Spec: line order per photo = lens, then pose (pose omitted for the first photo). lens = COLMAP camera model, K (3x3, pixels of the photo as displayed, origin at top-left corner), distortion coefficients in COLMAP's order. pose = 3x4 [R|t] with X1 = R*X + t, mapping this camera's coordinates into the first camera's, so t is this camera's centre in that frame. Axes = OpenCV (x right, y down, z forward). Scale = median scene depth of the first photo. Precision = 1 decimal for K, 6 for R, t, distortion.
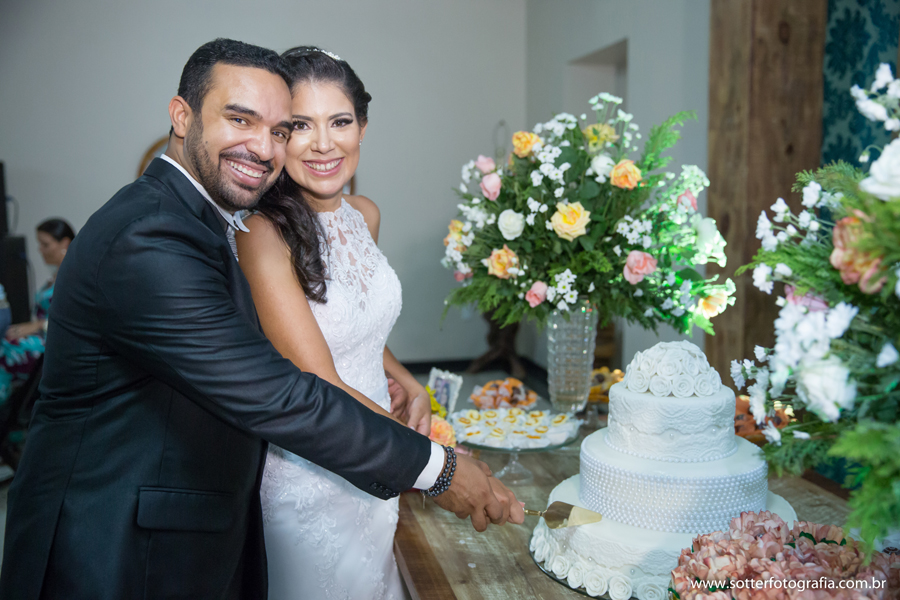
lens RADIAL K [[898.4, 0, 450.1], [0, 898.4, 275.4], [0, 0, 1]] dist [-0.003577, 0.000897]
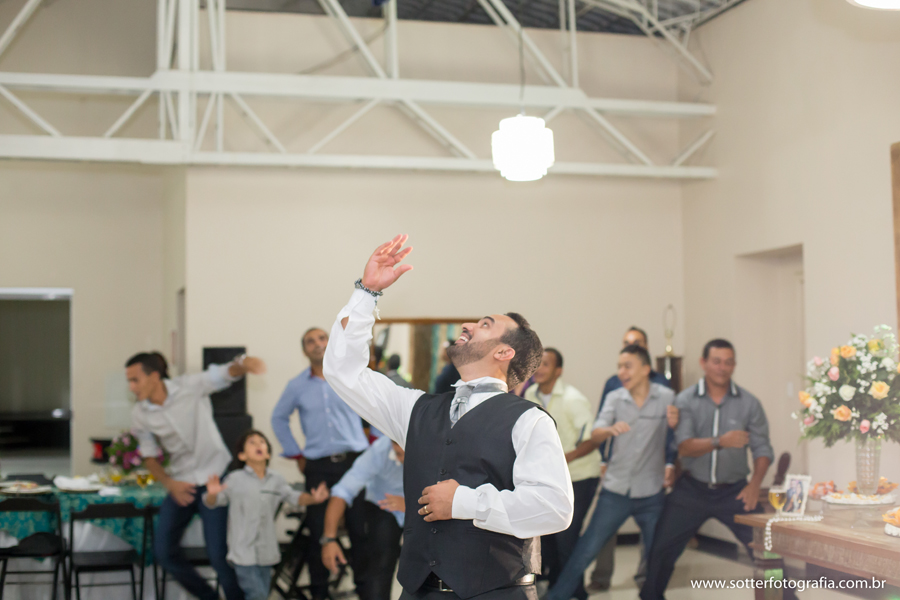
lens RADIAL K [[1314.8, 0, 450.0], [0, 1314.8, 300.0], [0, 0, 1]] dist [-0.113396, 0.019739]
pose [[0.998762, -0.004380, 0.049548, -0.952614], [0.011310, 0.990022, -0.140458, 0.135172], [-0.048439, 0.140844, 0.988846, -1.836376]]
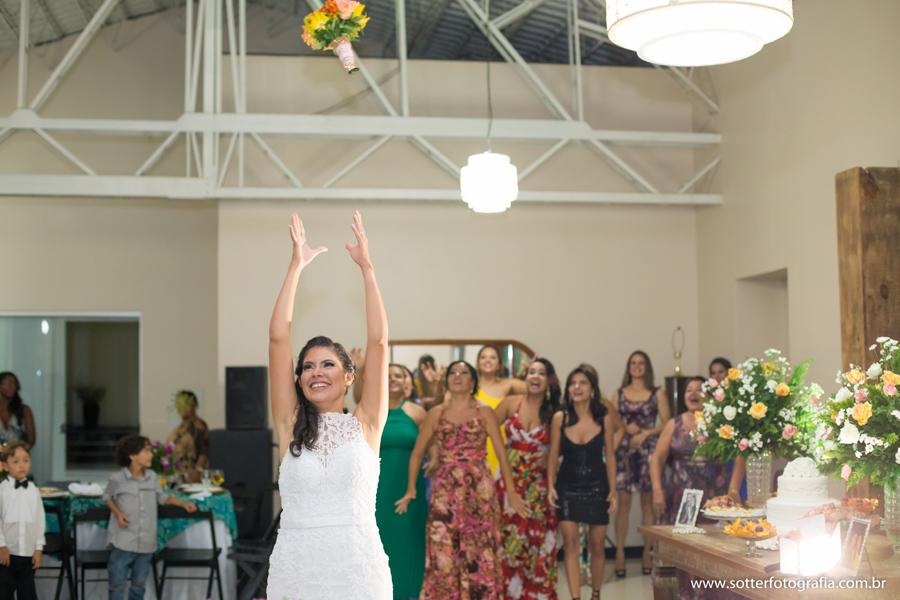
lens RADIAL K [[1314.8, 0, 450.0], [0, 1314.8, 300.0], [0, 0, 1]] dist [-0.113396, 0.019739]
pose [[0.997470, -0.007122, -0.070731, -0.372288], [-0.003872, 0.988048, -0.154100, 0.159677], [0.070983, 0.153984, 0.985520, -2.139944]]
